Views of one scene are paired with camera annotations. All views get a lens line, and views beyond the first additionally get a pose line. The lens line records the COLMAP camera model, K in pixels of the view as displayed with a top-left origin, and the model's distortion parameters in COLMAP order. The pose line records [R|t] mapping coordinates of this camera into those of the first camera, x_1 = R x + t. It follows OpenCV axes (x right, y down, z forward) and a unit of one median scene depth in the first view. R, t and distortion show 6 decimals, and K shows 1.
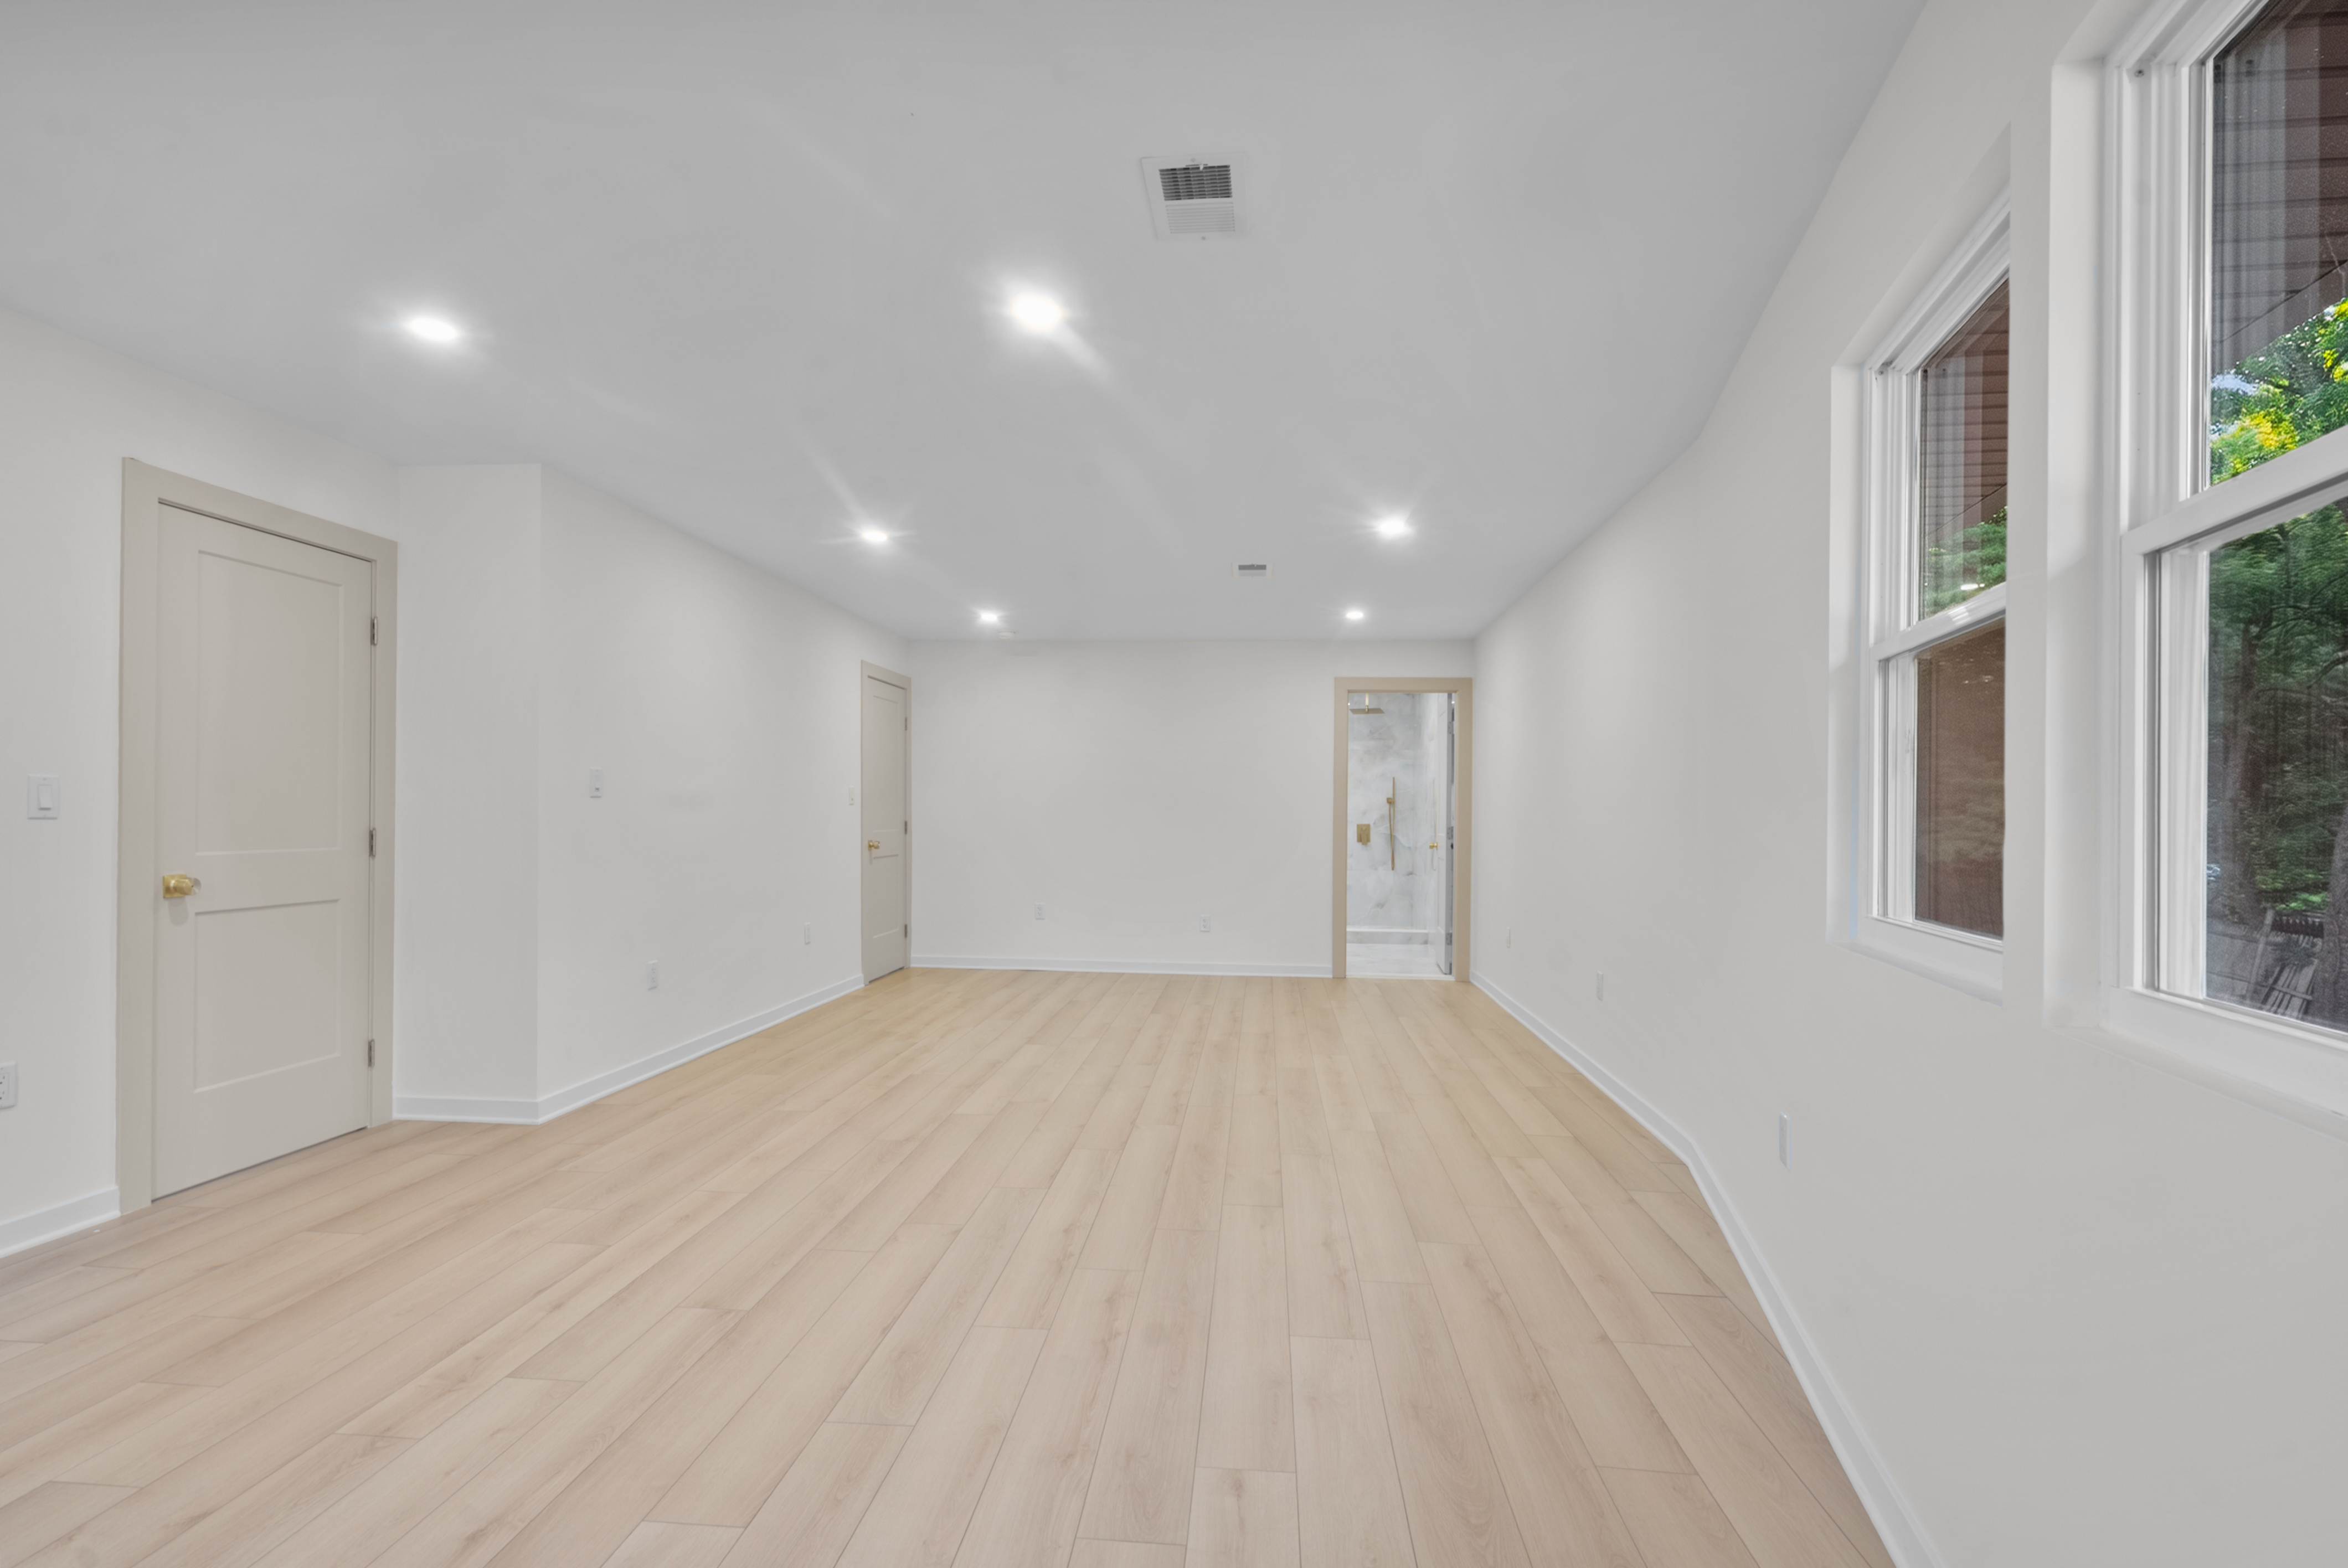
lens RADIAL K [[1116.2, 0, 1167.8], [0, 1116.2, 800.7], [0, 0, 1]] dist [-0.000582, 0.000108]
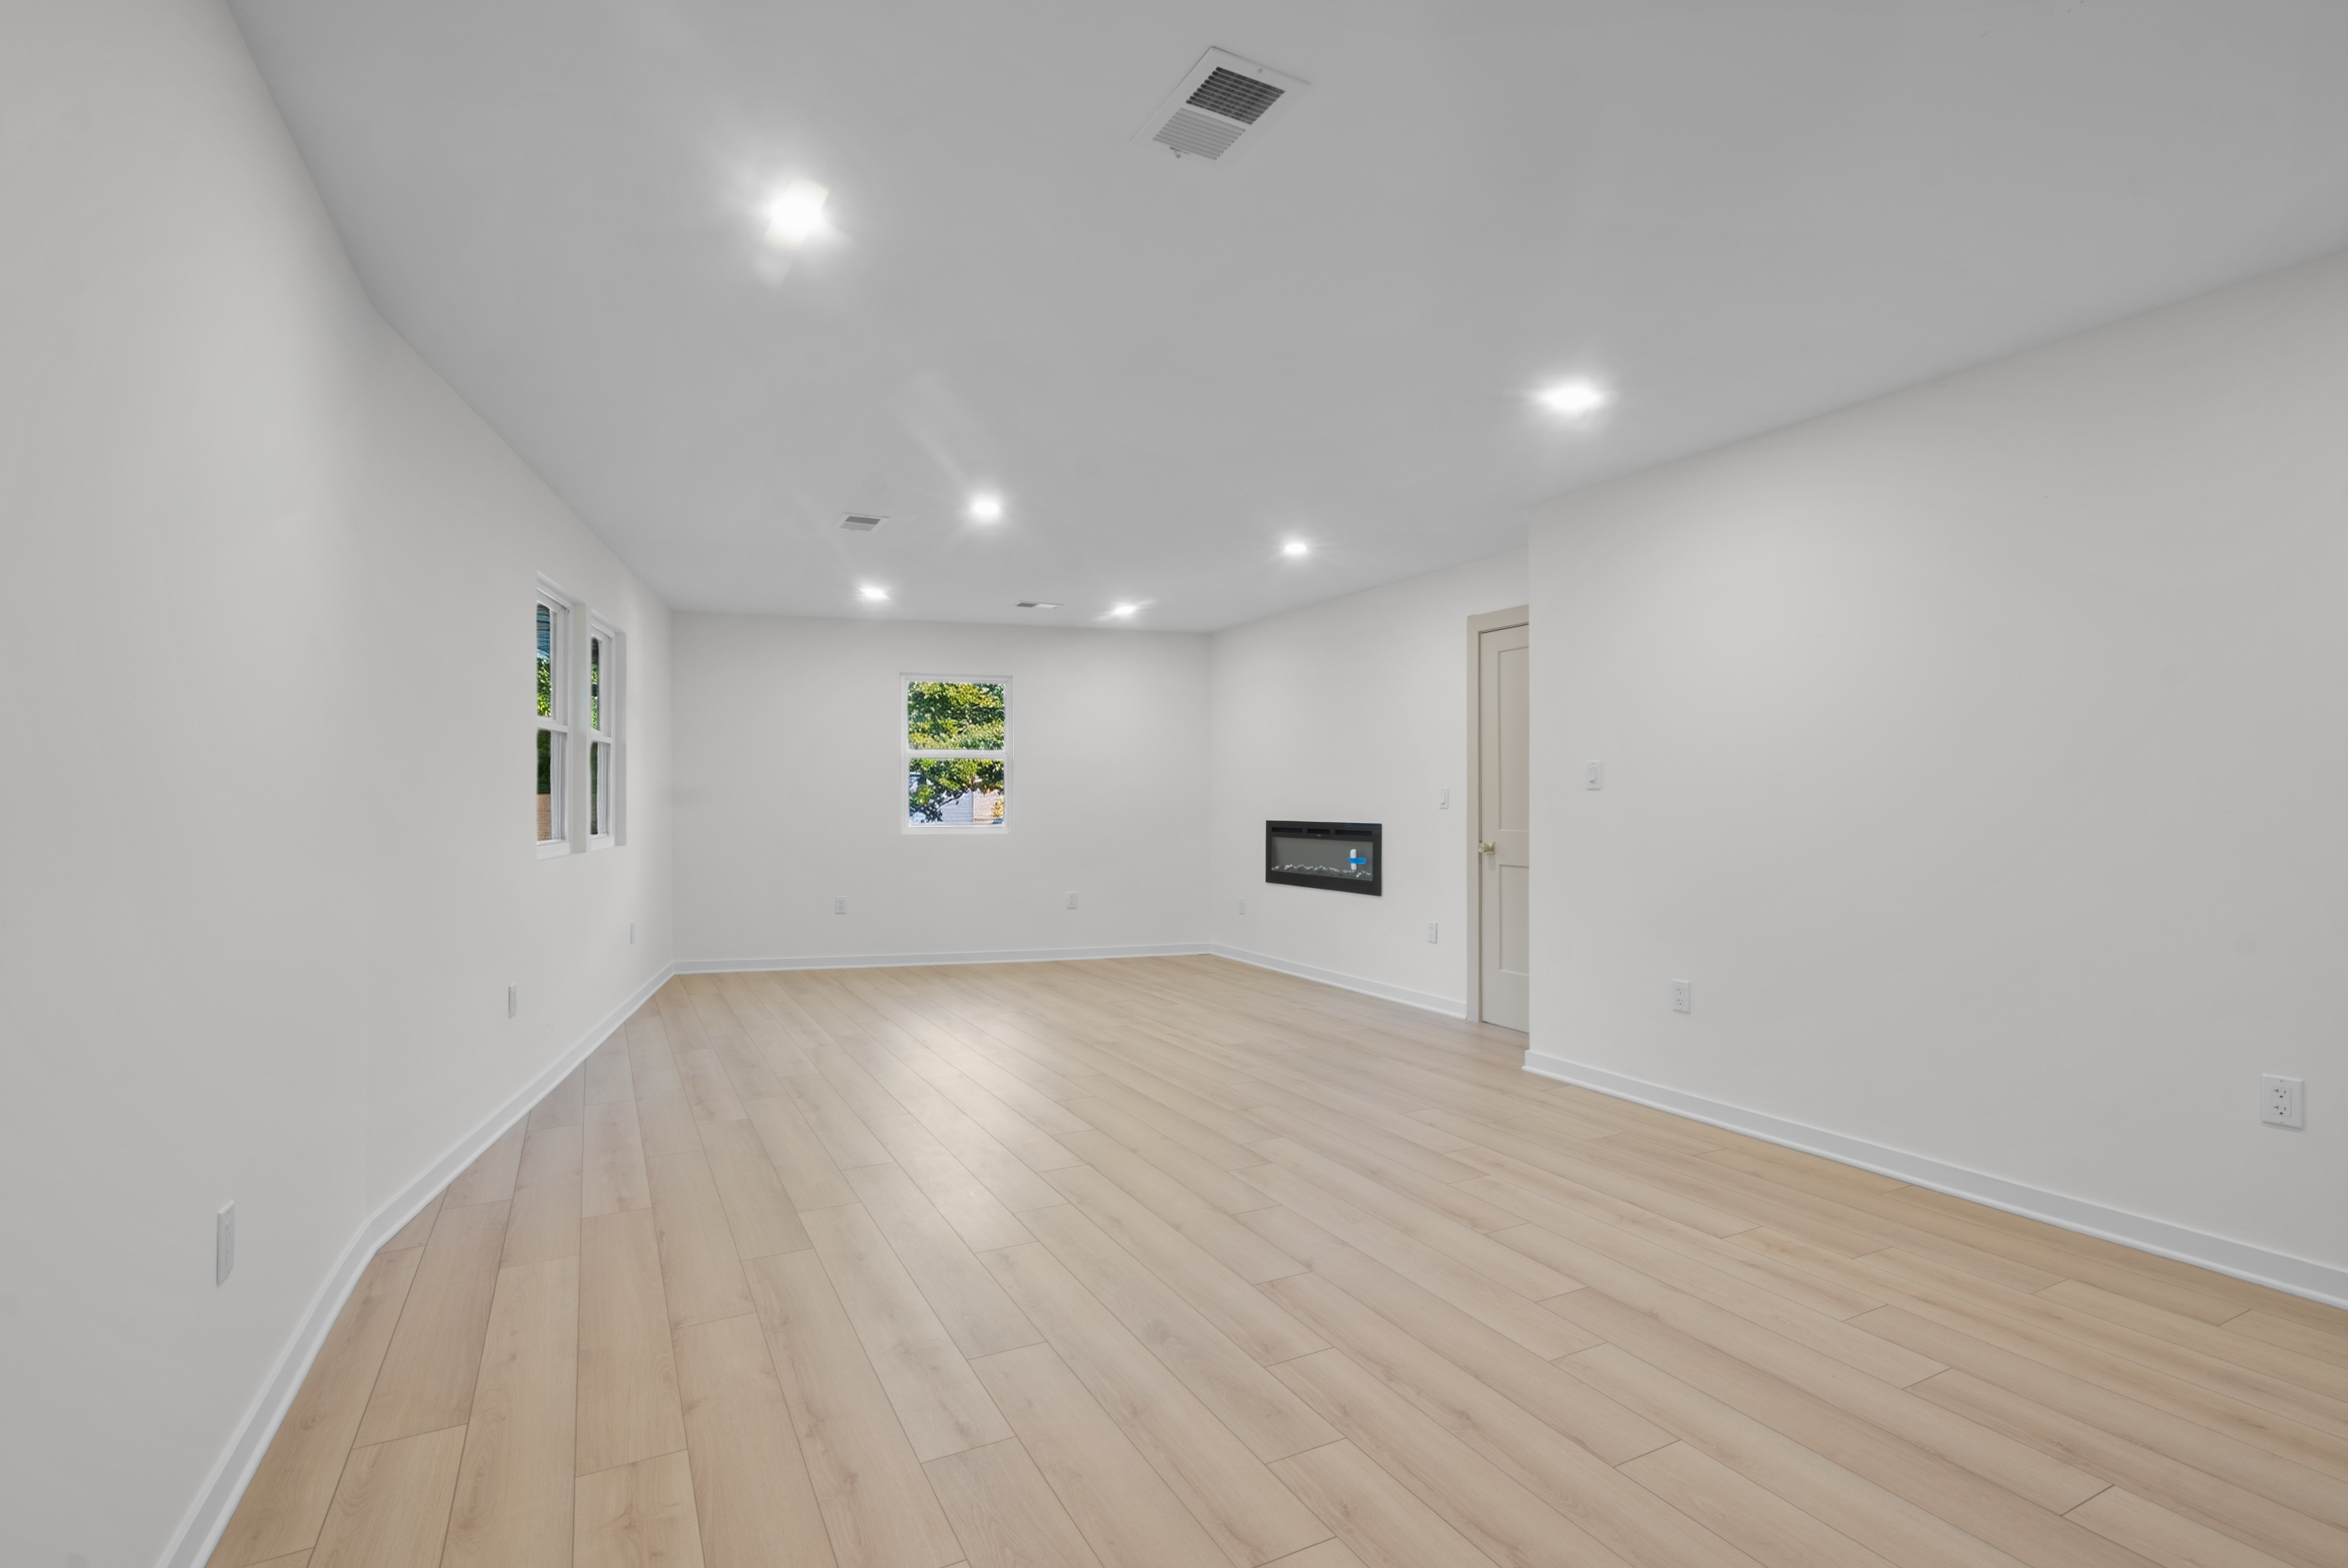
lens RADIAL K [[1116.2, 0, 1162.8], [0, 1116.2, 790.9], [0, 0, 1]] dist [-0.000582, 0.000108]
pose [[-0.848874, -0.014554, -0.528395, 0.394251], [-0.002480, 0.999720, -0.023552, 0.025278], [0.528590, -0.018682, -0.848672, 1.842332]]
